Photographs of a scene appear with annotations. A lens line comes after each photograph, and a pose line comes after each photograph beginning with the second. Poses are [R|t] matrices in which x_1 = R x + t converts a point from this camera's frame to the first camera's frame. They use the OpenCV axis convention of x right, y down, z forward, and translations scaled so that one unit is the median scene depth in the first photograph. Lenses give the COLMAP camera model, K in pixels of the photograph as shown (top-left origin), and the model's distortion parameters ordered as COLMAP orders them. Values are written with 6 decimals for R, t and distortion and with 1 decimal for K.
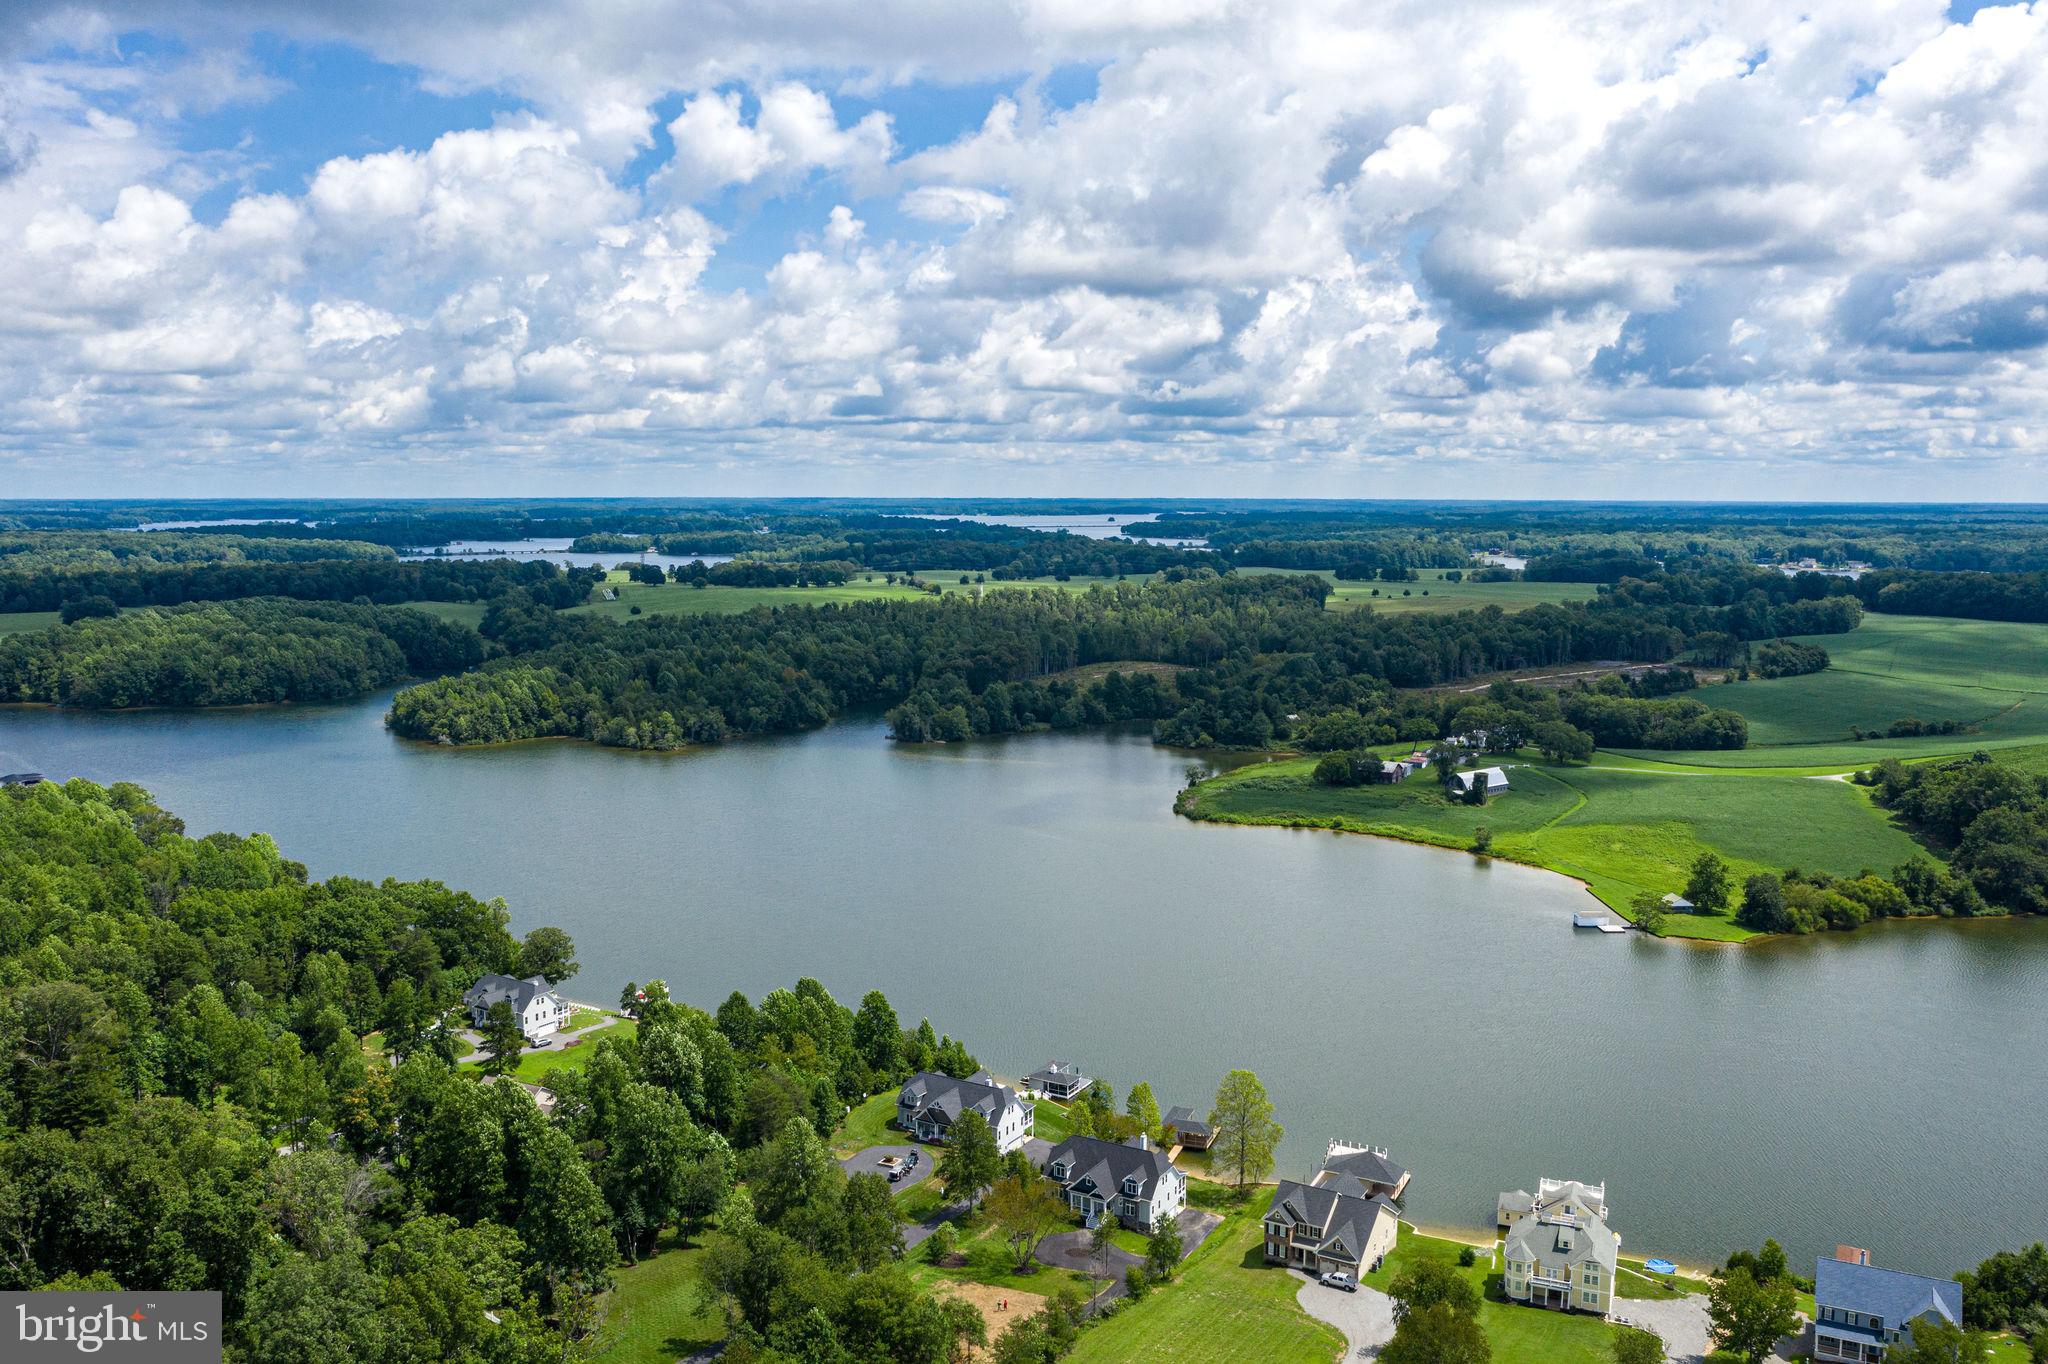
lens RADIAL K [[1636.2, 0, 1024.0], [0, 1636.2, 682.0], [0, 0, 1]] dist [-0.017005, -0.003977]
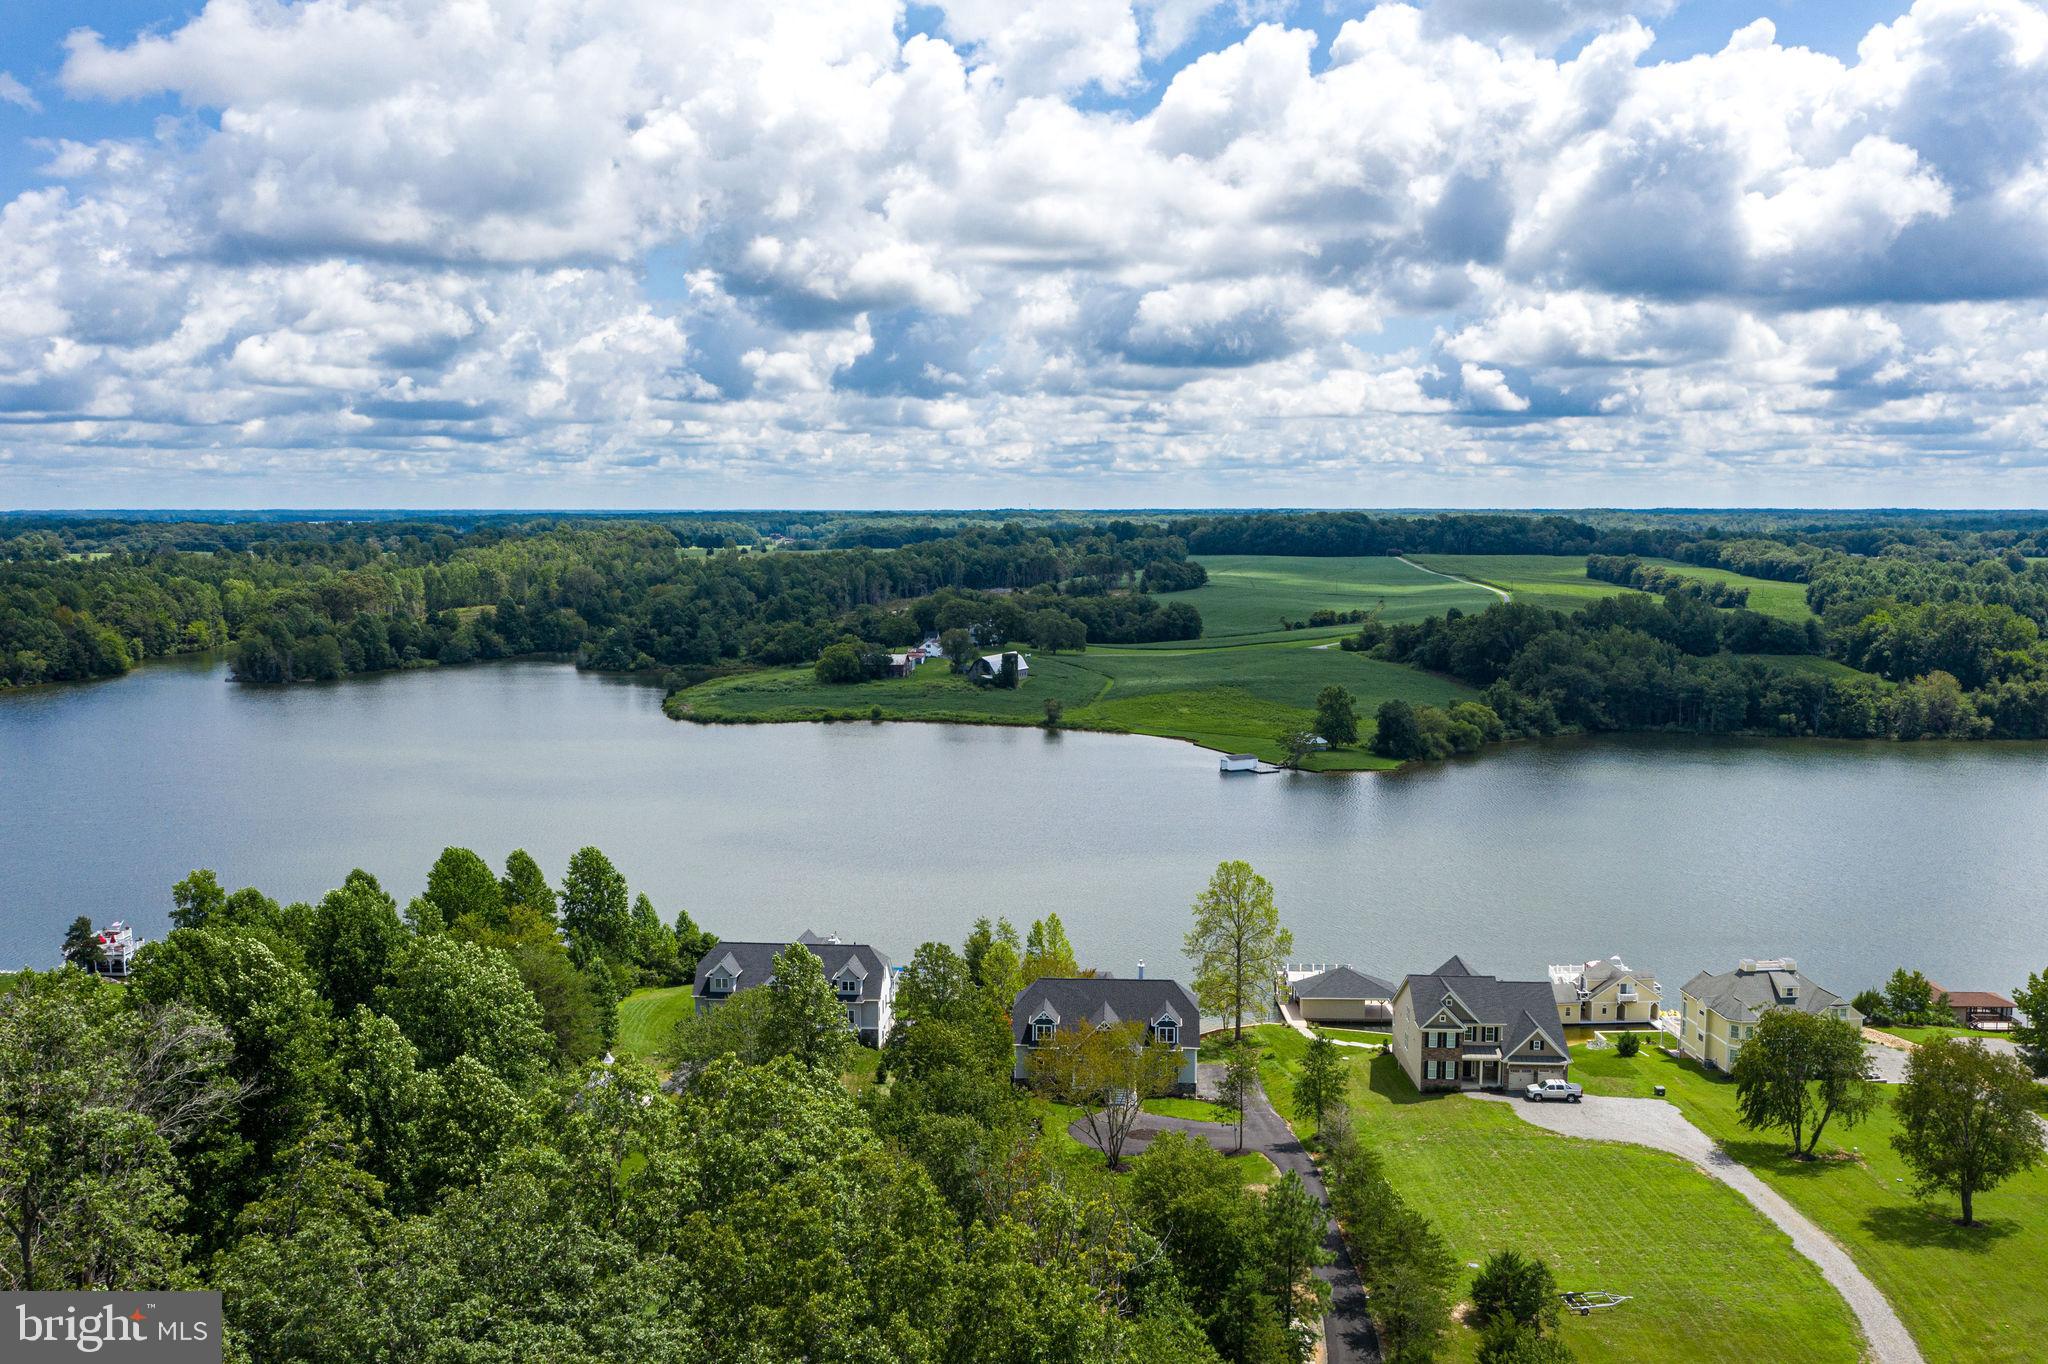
lens RADIAL K [[1636.2, 0, 1024.0], [0, 1636.2, 682.0], [0, 0, 1]] dist [-0.017005, -0.003977]
pose [[0.897225, -0.047742, 0.438985, -0.091563], [0.052297, 0.998630, 0.001718, 0.058153], [-0.438466, 0.021416, 0.898493, 0.152775]]
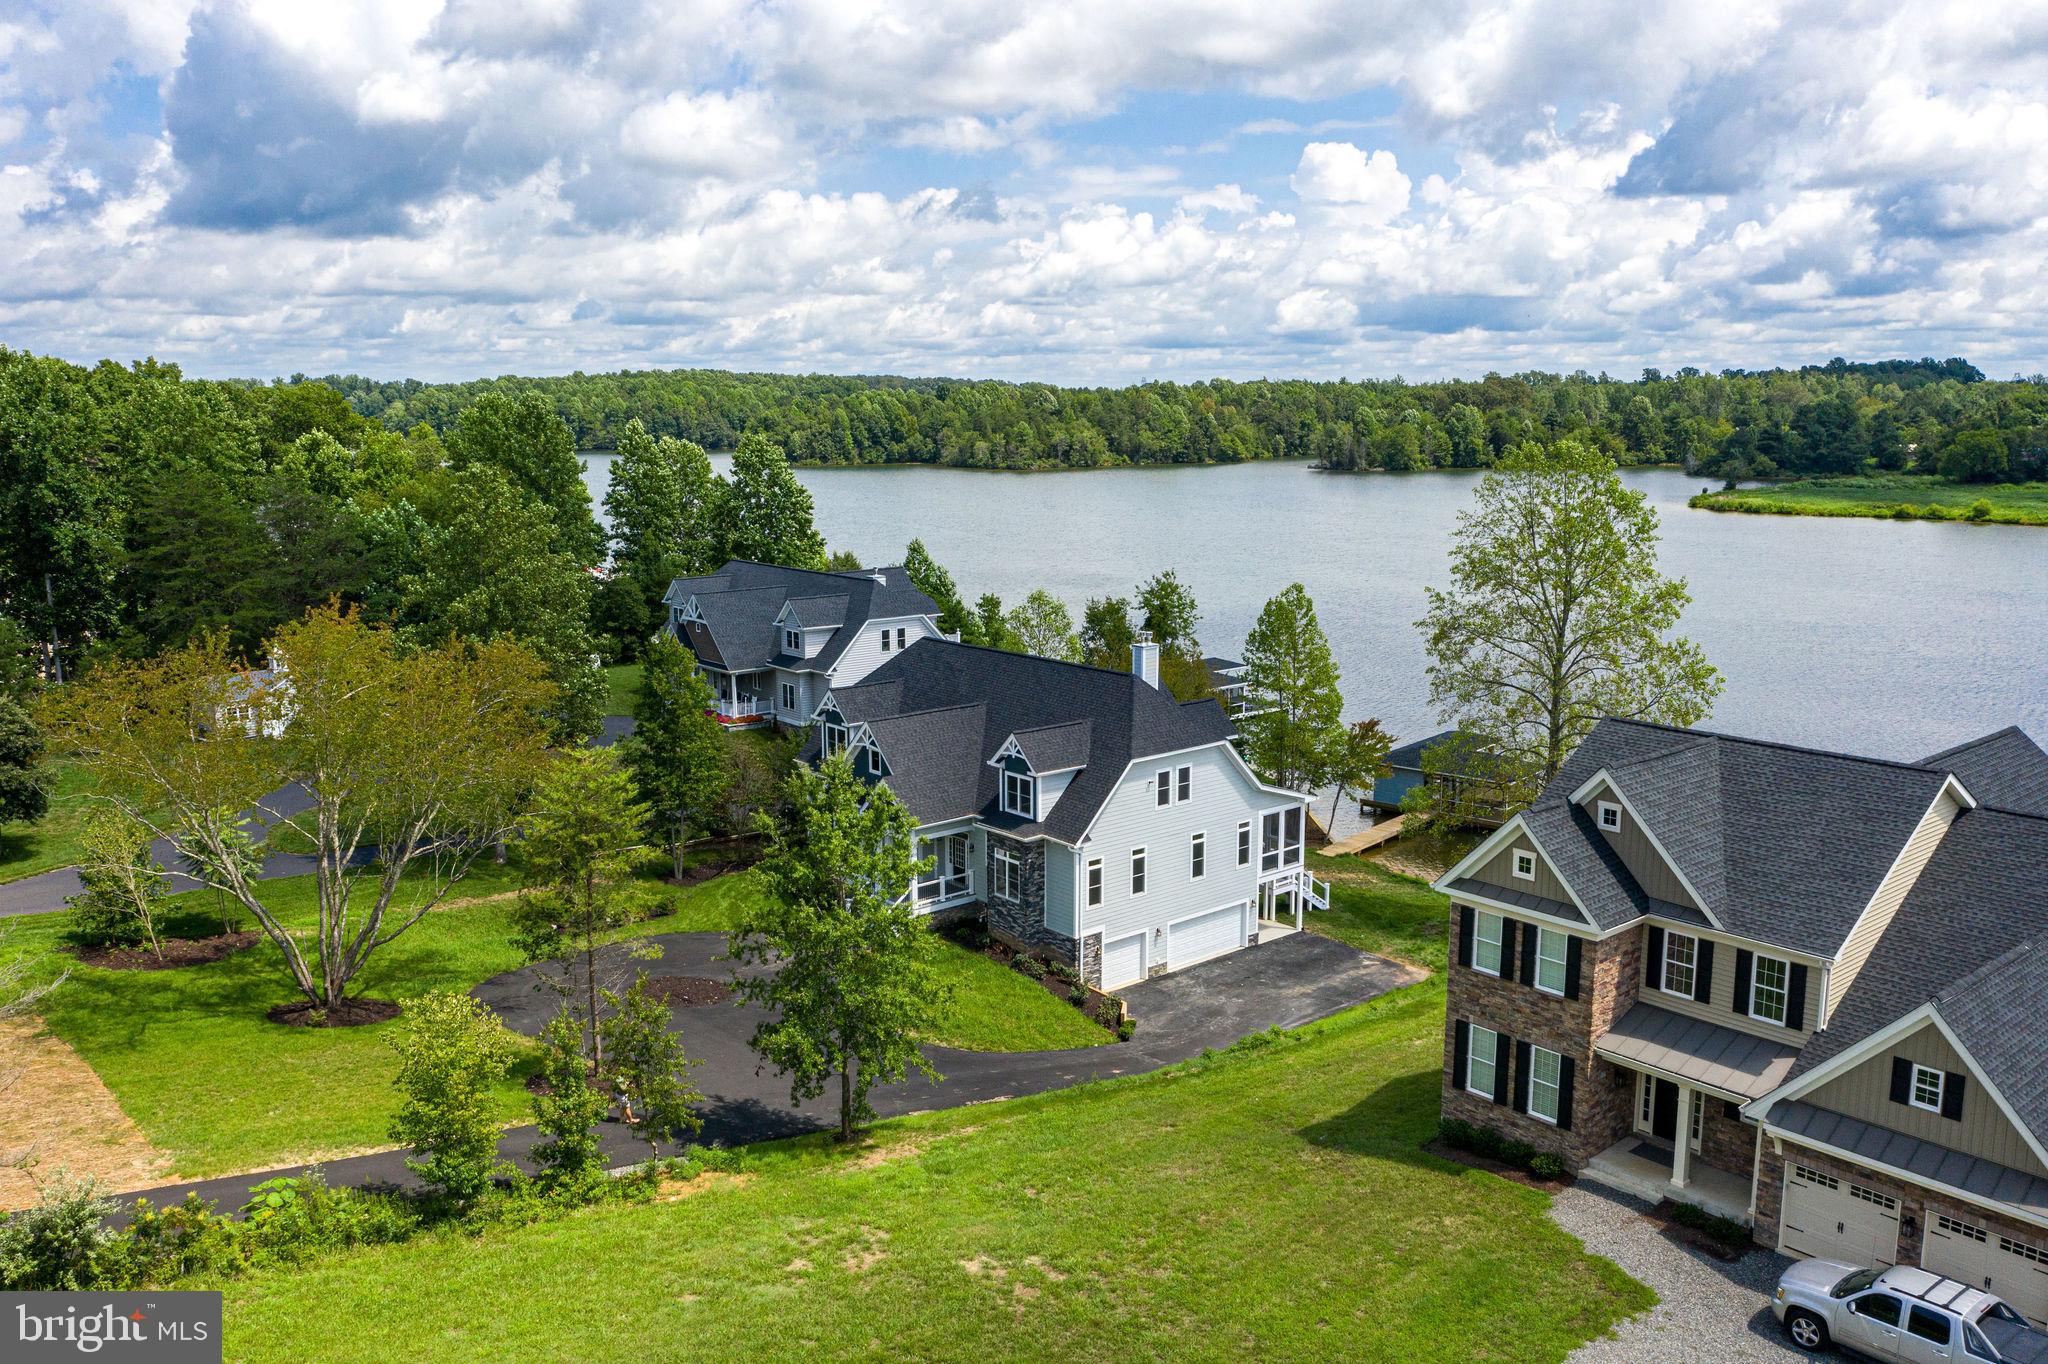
lens RADIAL K [[1623.4, 0, 1024.0], [0, 1623.4, 682.0], [0, 0, 1]] dist [-0.020276, 0.000461]
pose [[0.941039, 0.054040, -0.333955, 0.052029], [-0.034232, 0.997303, 0.064922, 0.096890], [0.336563, -0.049662, 0.940351, 0.268632]]
